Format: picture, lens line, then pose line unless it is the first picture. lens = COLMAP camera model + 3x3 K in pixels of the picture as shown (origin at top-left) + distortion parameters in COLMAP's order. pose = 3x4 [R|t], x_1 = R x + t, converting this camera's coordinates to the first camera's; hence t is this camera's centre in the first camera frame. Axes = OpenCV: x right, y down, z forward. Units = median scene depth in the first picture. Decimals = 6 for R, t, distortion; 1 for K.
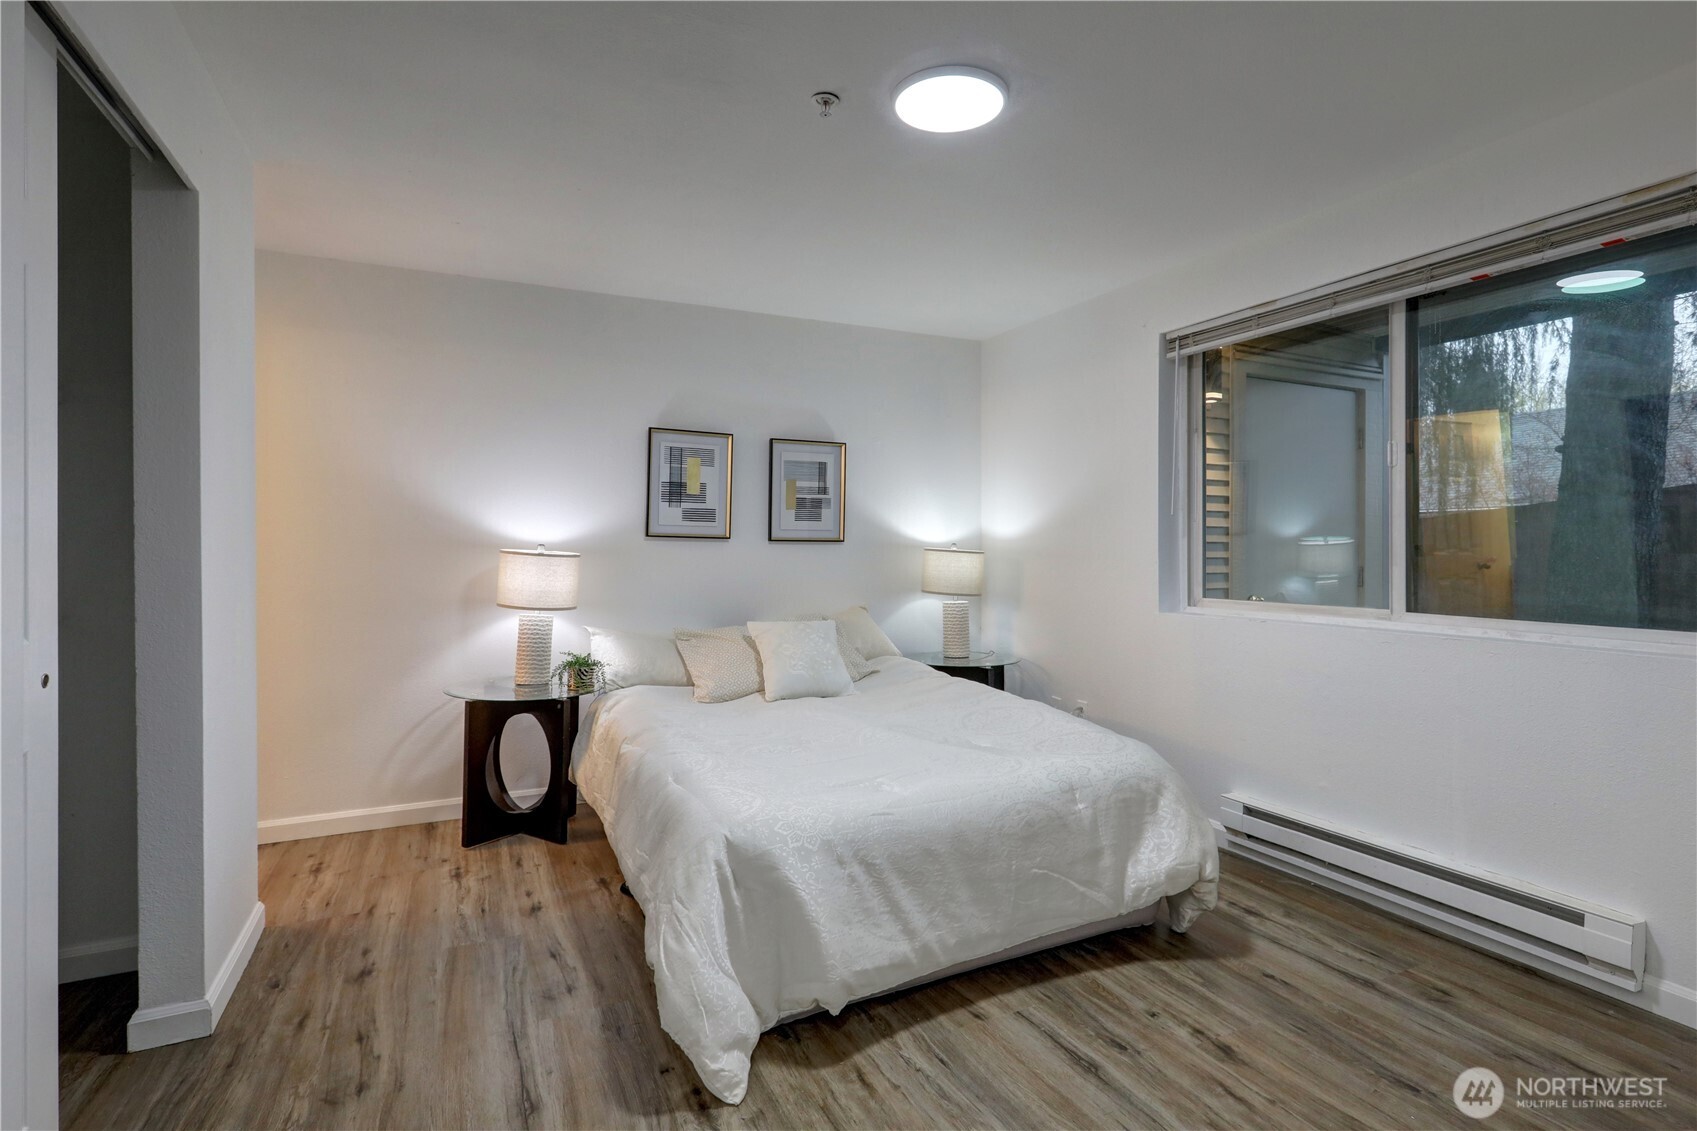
lens RADIAL K [[805.6, 0, 857.5], [0, 805.6, 551.6], [0, 0, 1]] dist [-0.005626, 0.005371]
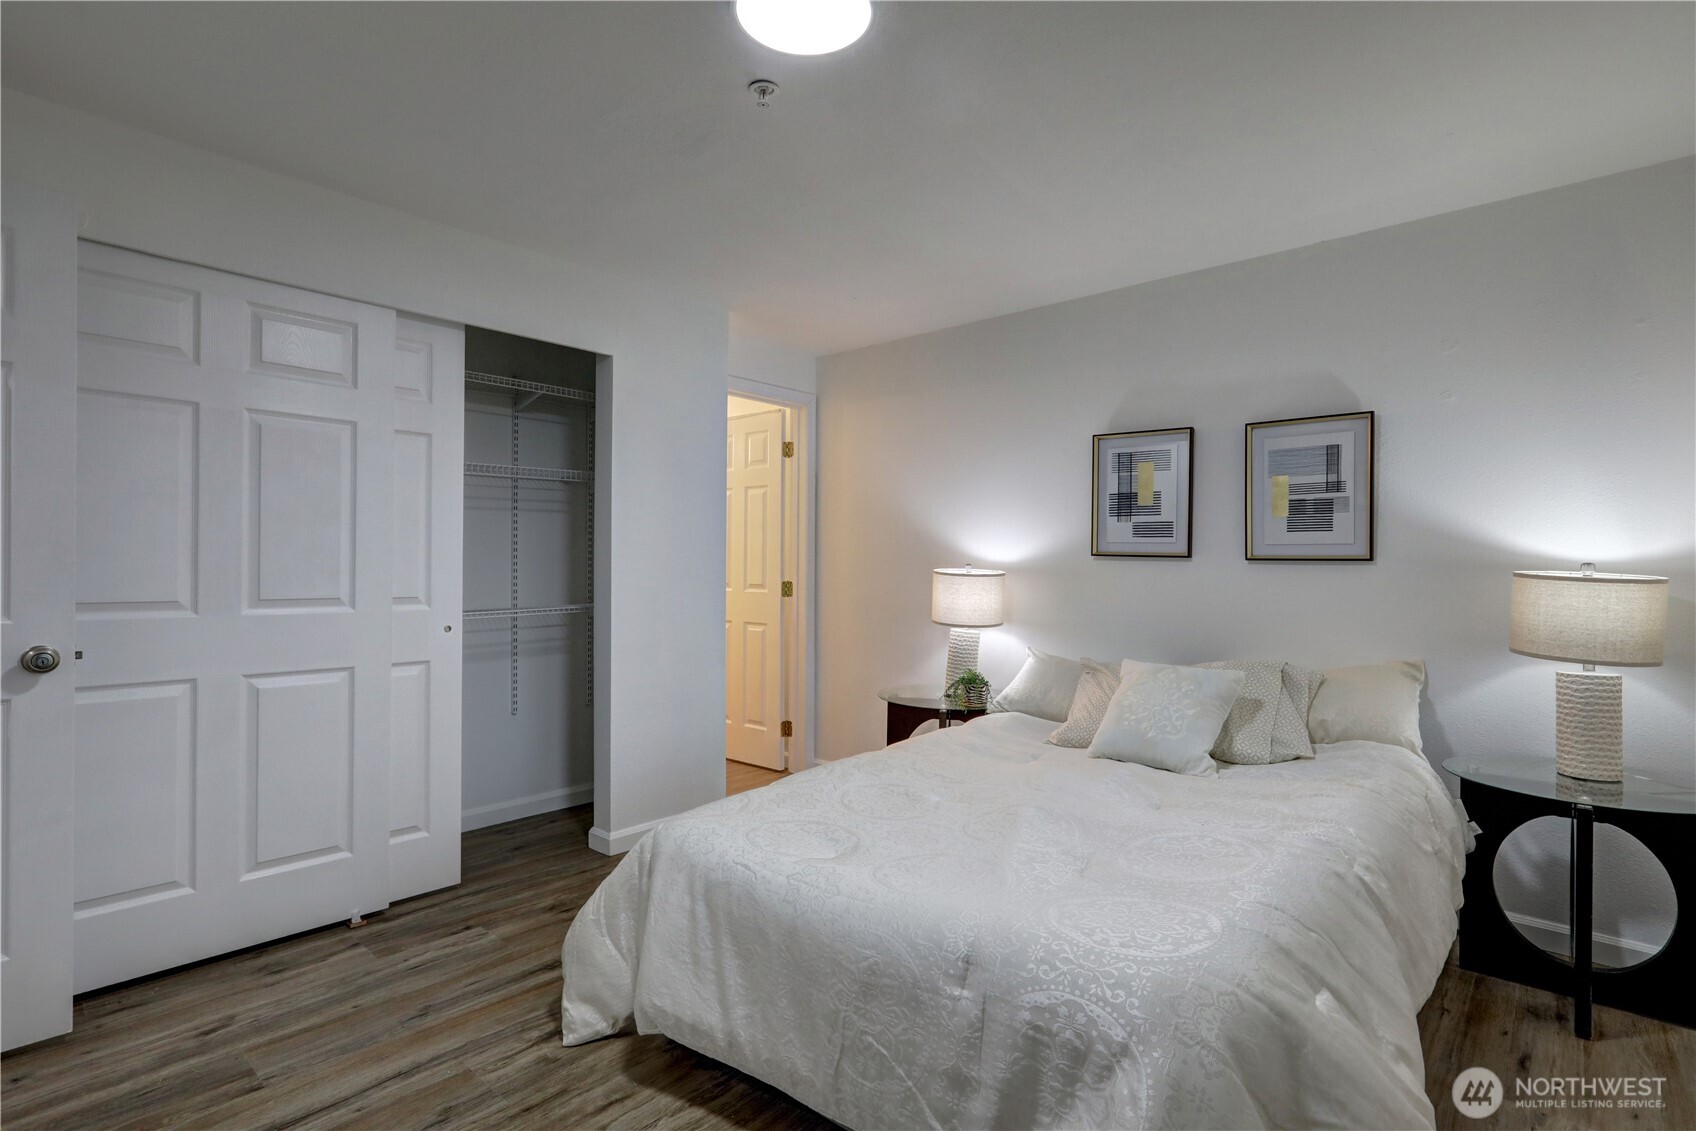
lens RADIAL K [[805.1, 0, 855.9], [0, 805.1, 566.3], [0, 0, 1]] dist [-0.005626, 0.005371]
pose [[0.404037, 0.002797, -0.914738, 0.450292], [-0.010043, 0.999949, -0.001379, -0.002945], [0.914687, 0.009744, 0.404044, 0.379381]]
